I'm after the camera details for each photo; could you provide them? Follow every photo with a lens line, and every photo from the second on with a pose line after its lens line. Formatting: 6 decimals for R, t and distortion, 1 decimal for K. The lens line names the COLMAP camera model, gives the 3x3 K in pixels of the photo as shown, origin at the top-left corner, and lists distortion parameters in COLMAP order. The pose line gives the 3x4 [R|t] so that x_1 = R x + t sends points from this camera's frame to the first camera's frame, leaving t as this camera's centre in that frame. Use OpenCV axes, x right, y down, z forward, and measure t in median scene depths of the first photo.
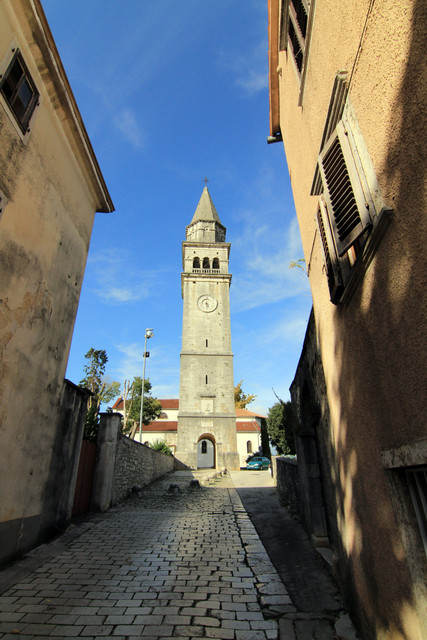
lens RADIAL K [[331.2, 0, 213.5], [0, 331.2, 320.0], [0, 0, 1]] dist [-0.000681, -0.018423]
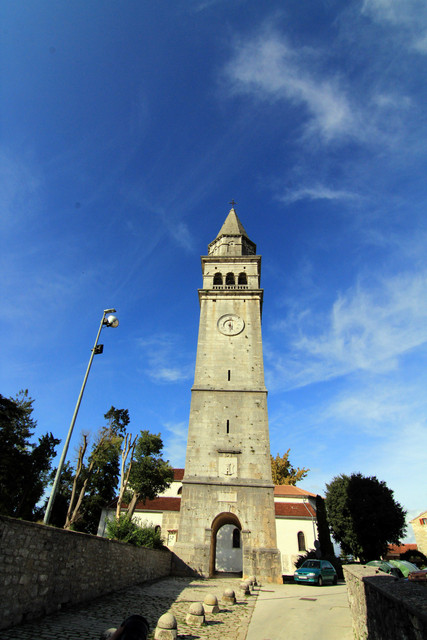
lens RADIAL K [[331.2, 0, 213.5], [0, 331.2, 320.0], [0, 0, 1]] dist [-0.000681, -0.018423]
pose [[0.990640, -0.033826, -0.132239, 0.040820], [0.004059, 0.975679, -0.219167, 0.100701], [0.136437, 0.216579, 0.966684, 0.255176]]
